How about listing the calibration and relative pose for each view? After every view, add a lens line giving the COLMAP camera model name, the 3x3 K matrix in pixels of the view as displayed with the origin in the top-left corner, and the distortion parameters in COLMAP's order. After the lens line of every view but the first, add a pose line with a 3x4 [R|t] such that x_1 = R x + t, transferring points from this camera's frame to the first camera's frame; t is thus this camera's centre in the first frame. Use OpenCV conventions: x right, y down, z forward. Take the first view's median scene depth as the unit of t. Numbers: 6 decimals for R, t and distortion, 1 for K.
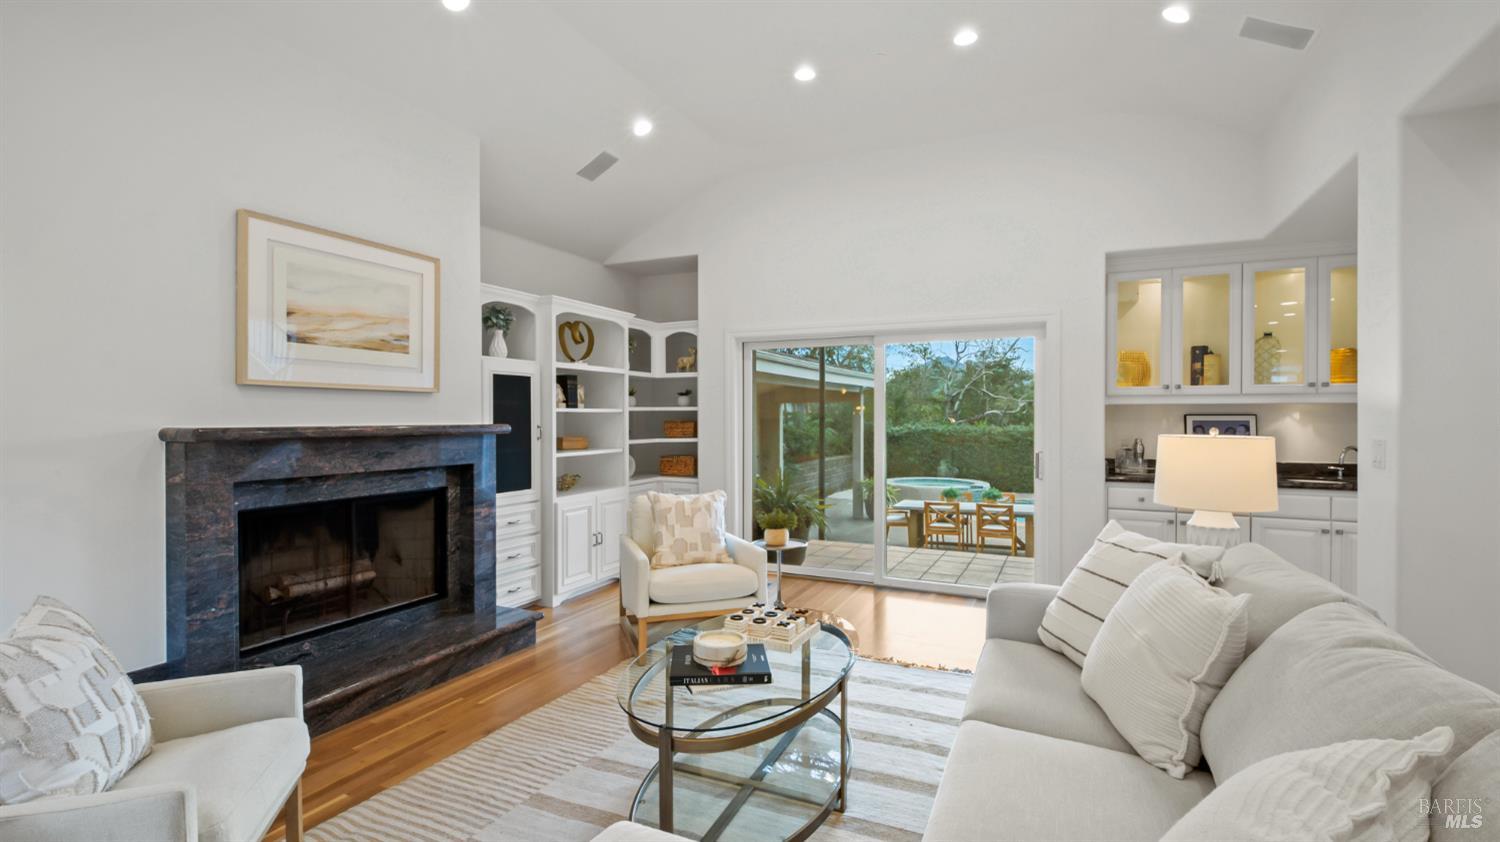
lens RADIAL K [[680.5, 0, 742.3], [0, 680.5, 422.3], [0, 0, 1]] dist [0.005427, -0.004174]
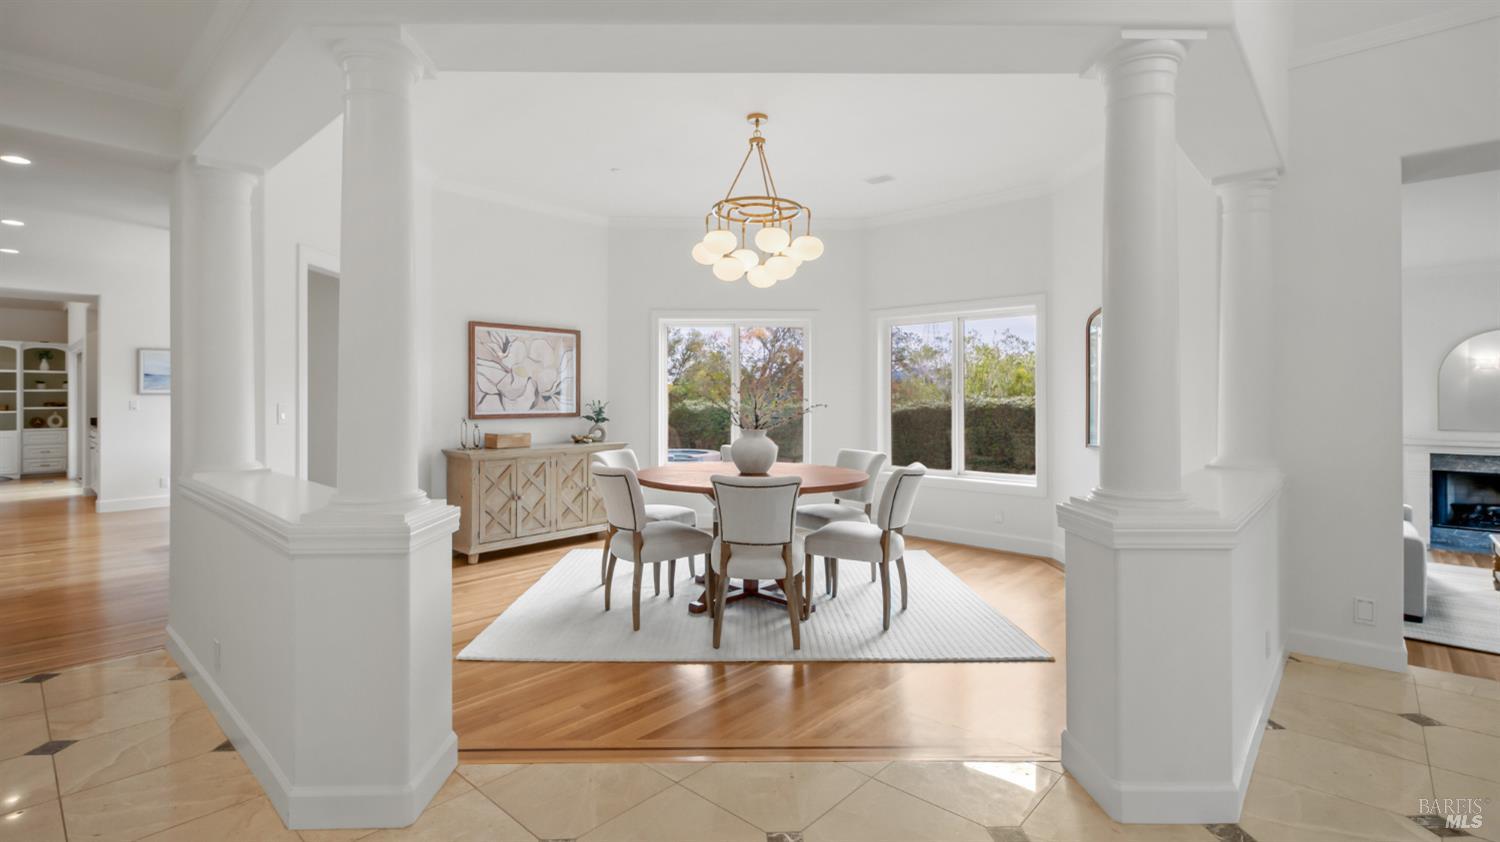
lens RADIAL K [[680.5, 0, 744.6], [0, 680.5, 399.0], [0, 0, 1]] dist [0.005427, -0.004174]
pose [[0.957231, 0.001344, -0.289320, 2.891177], [-0.004475, 0.999938, -0.010162, 0.017917], [0.289289, 0.011022, 0.957178, -0.311799]]
